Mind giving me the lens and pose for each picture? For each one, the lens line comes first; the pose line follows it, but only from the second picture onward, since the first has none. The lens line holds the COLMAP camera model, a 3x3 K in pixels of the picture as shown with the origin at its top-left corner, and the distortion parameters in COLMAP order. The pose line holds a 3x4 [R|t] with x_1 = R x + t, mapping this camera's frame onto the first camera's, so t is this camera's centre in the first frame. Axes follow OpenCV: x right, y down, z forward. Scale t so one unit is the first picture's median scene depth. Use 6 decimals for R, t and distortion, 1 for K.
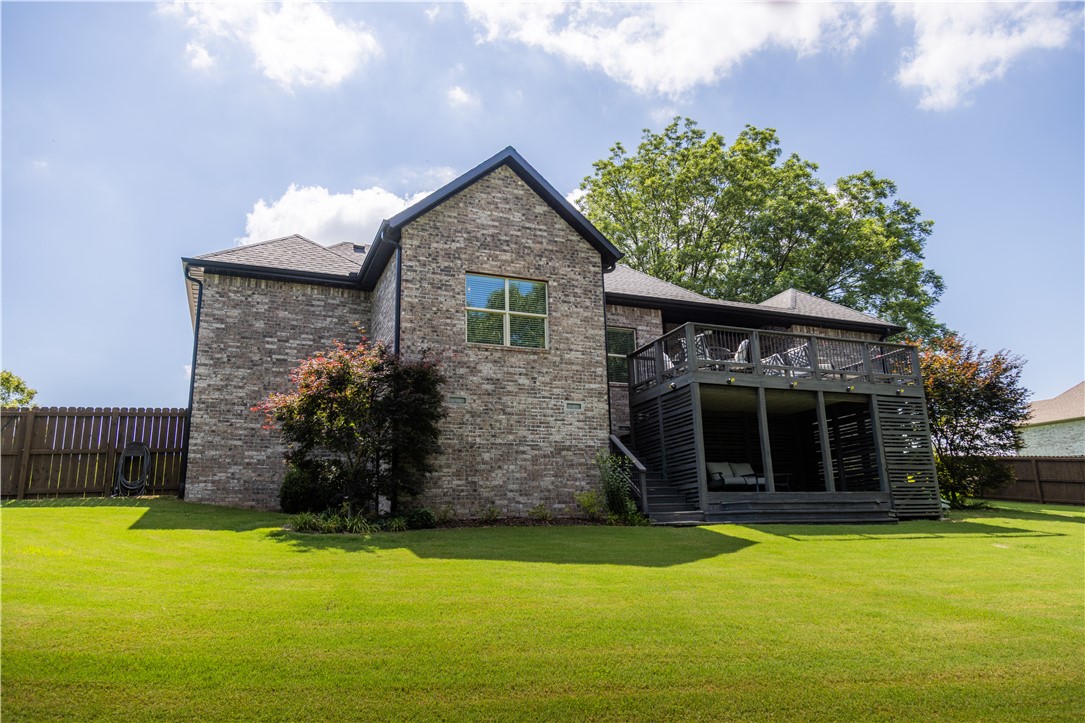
lens RADIAL K [[723.8, 0, 542.9], [0, 723.8, 360.4], [0, 0, 1]] dist [0.002586, 0.001172]
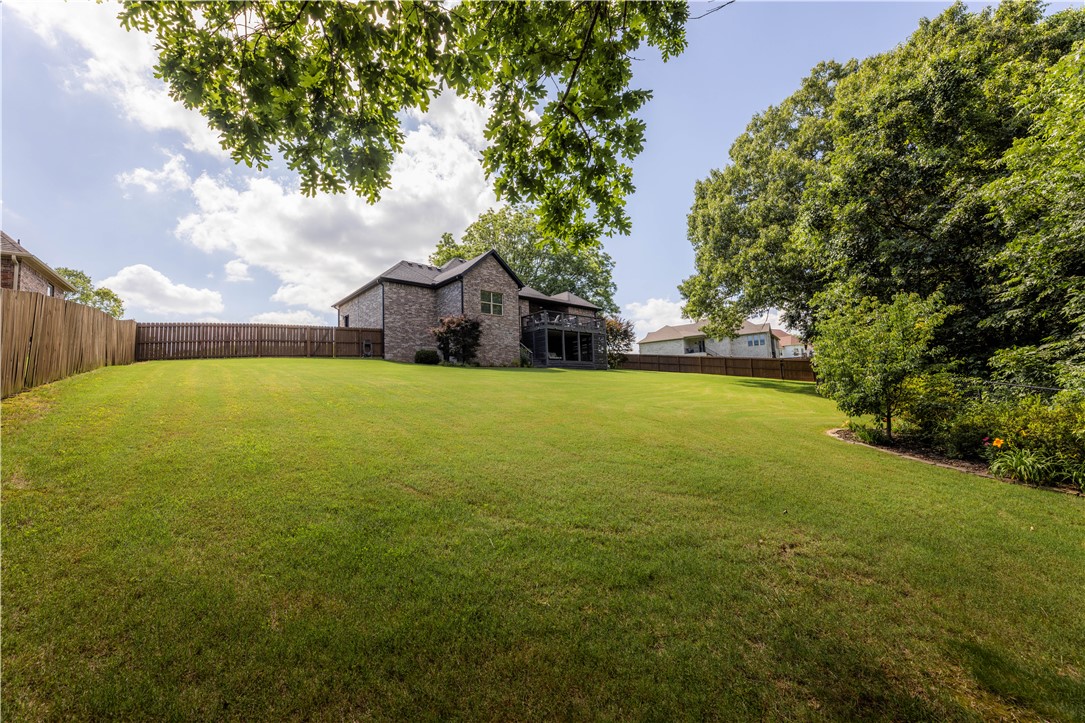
lens RADIAL K [[430.0, 0, 543.2], [0, 430.0, 357.1], [0, 0, 1]] dist [0.000138, 0.000004]
pose [[0.943275, 0.022212, 0.331268, -0.424730], [-0.068575, 0.989279, 0.128934, -0.085383], [-0.324852, -0.144336, 0.934686, -0.819770]]
